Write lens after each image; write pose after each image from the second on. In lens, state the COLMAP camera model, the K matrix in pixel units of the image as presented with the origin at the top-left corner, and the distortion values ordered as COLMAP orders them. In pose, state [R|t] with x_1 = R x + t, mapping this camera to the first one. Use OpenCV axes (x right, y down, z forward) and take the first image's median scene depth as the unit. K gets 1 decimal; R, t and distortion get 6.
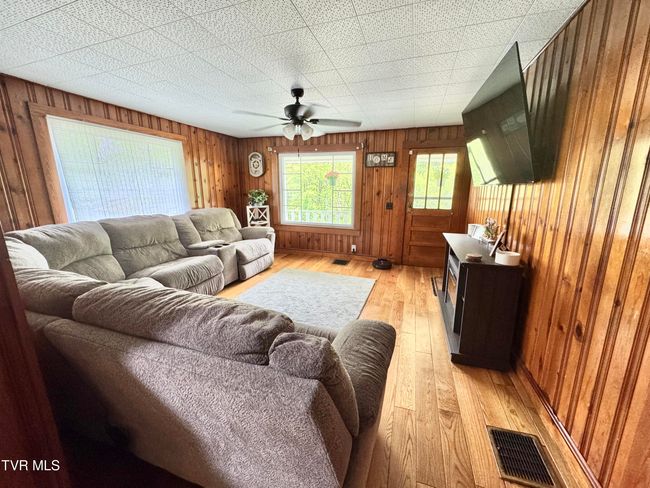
lens RADIAL K [[258.9, 0, 328.2], [0, 258.9, 242.7], [0, 0, 1]] dist [0.001226, 0.000123]
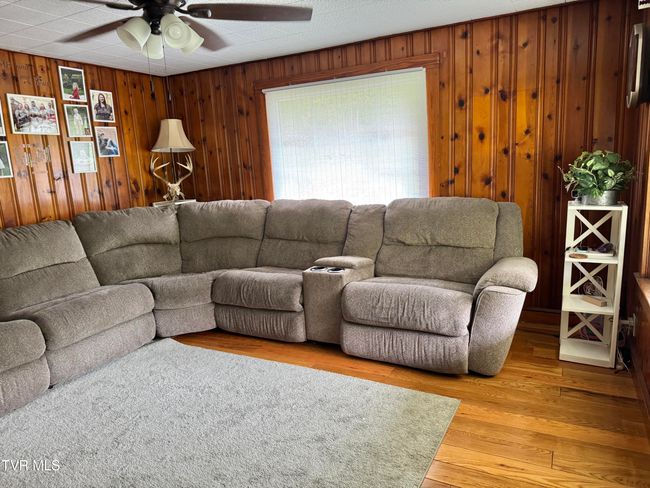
lens RADIAL K [[460.6, 0, 328.3], [0, 460.6, 245.9], [0, 0, 1]] dist [0.073848, -0.065619]
pose [[-0.162314, 0.194835, -0.967312, 0.470953], [-0.153037, 0.963479, 0.219743, -0.232347], [0.974799, 0.183702, -0.126570, 1.054812]]
